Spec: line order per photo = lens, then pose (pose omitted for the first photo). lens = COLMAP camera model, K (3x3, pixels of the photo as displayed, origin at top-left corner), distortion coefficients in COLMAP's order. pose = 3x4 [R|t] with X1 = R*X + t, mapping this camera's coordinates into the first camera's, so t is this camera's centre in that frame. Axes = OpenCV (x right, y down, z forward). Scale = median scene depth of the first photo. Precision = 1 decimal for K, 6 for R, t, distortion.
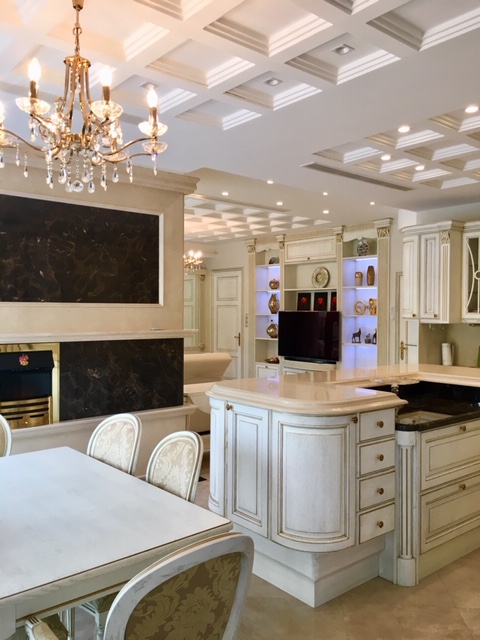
lens RADIAL K [[545.6, 0, 241.1], [0, 545.6, 315.3], [0, 0, 1]] dist [0.088256, -0.120105]
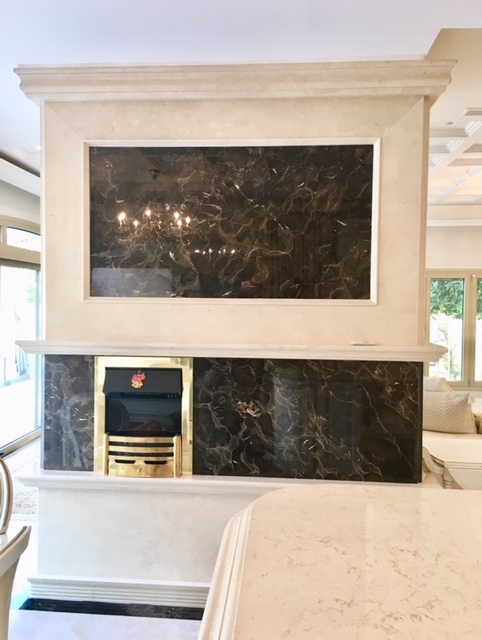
lens RADIAL K [[545.6, 0, 242.1], [0, 545.6, 315.3], [0, 0, 1]] dist [0.088256, -0.120105]
pose [[0.718748, 0.023188, -0.694884, 0.153726], [-0.014103, 0.999724, 0.018773, -0.013455], [0.695127, -0.003693, 0.718877, 0.494619]]
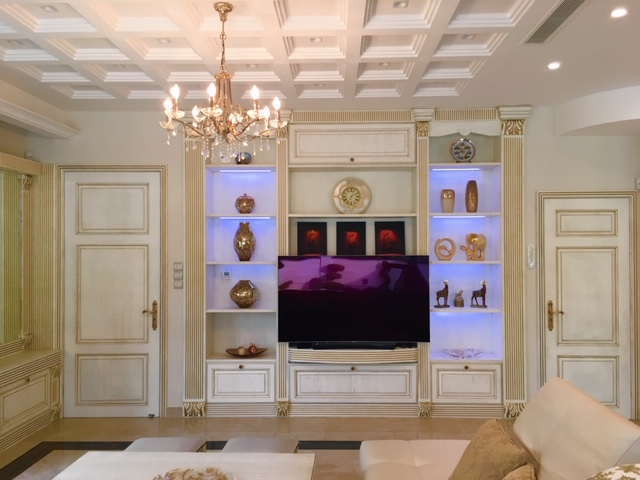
lens RADIAL K [[545.6, 0, 324.9], [0, 545.6, 241.0], [0, 0, 1]] dist [0.088256, -0.120105]
pose [[0.657760, 0.002238, 0.753225, -0.613949], [0.013702, 0.999795, -0.014936, -0.028274], [-0.753103, 0.020144, 0.657594, 1.313334]]
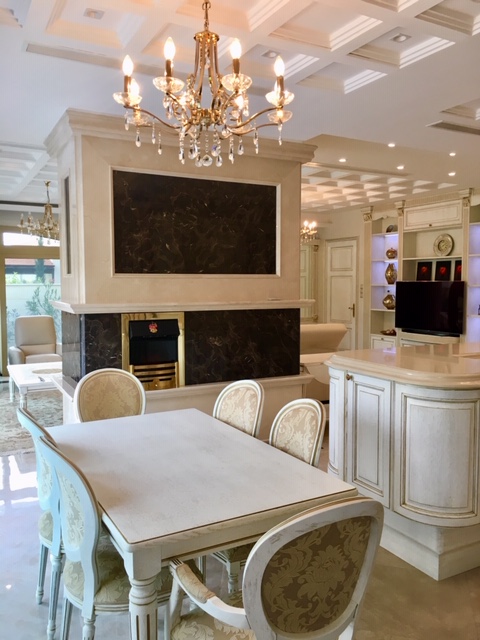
lens RADIAL K [[545.6, 0, 241.1], [0, 545.6, 315.3], [0, 0, 1]] dist [0.088256, -0.120105]
pose [[0.979772, 0.007673, -0.199972, -0.010536], [0.002850, 0.998628, 0.052281, 0.001492], [0.200099, -0.051793, 0.978406, -0.007207]]
